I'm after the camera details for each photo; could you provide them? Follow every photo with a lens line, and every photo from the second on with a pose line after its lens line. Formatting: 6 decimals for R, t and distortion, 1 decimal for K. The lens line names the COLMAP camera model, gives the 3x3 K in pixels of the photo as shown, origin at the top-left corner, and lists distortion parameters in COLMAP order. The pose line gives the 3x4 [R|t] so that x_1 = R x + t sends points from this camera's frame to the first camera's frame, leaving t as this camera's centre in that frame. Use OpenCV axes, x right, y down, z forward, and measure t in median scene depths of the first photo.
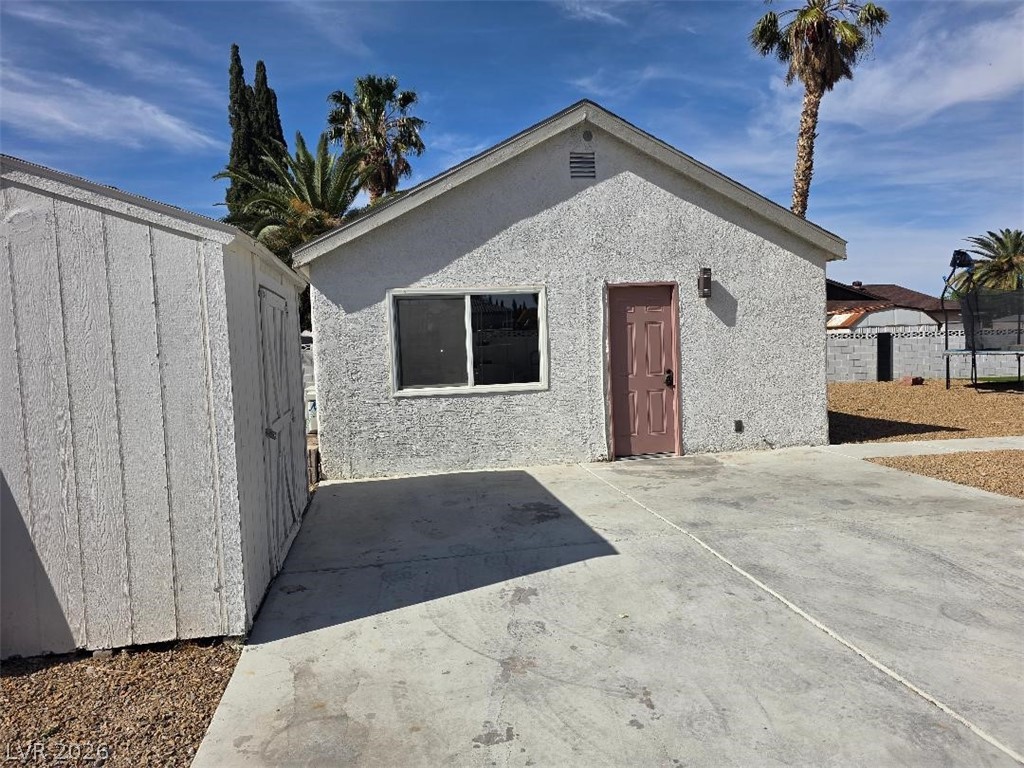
lens RADIAL K [[688.2, 0, 510.4], [0, 688.2, 385.0], [0, 0, 1]] dist [0.032077, -0.004156]
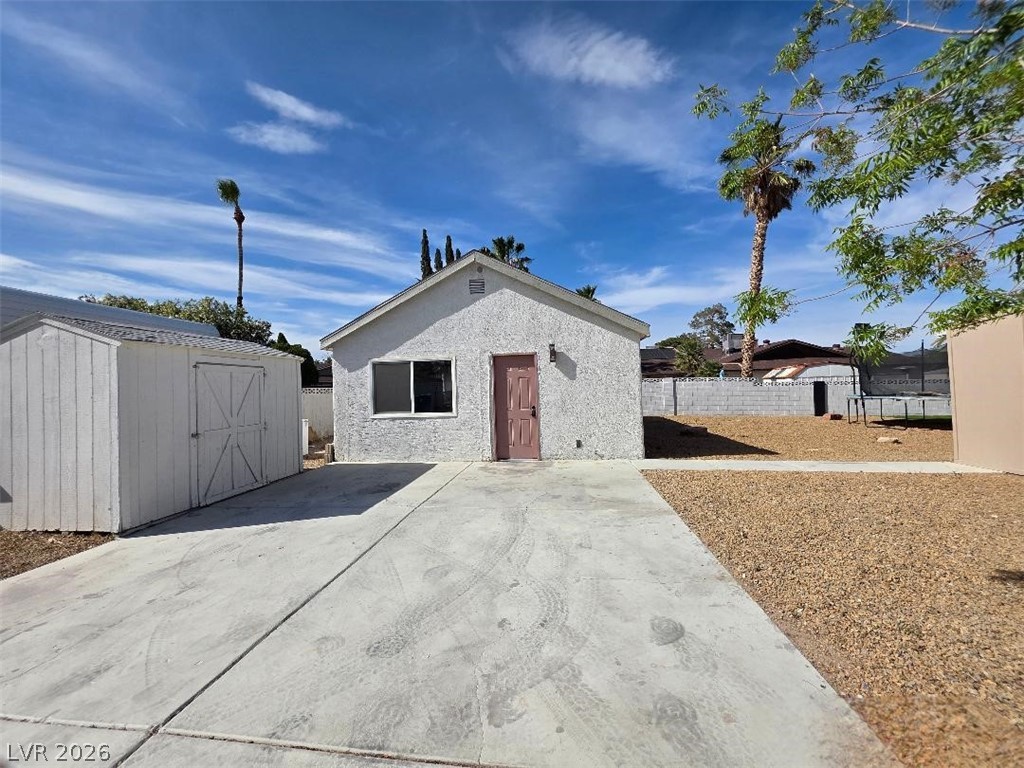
lens RADIAL K [[411.5, 0, 511.9], [0, 411.5, 380.1], [0, 0, 1]] dist [0.000982, 0.000265]
pose [[0.954801, 0.003941, -0.297219, 0.482667], [-0.024979, 0.997439, -0.067019, -0.018203], [0.296193, 0.071414, 0.952455, 0.064071]]
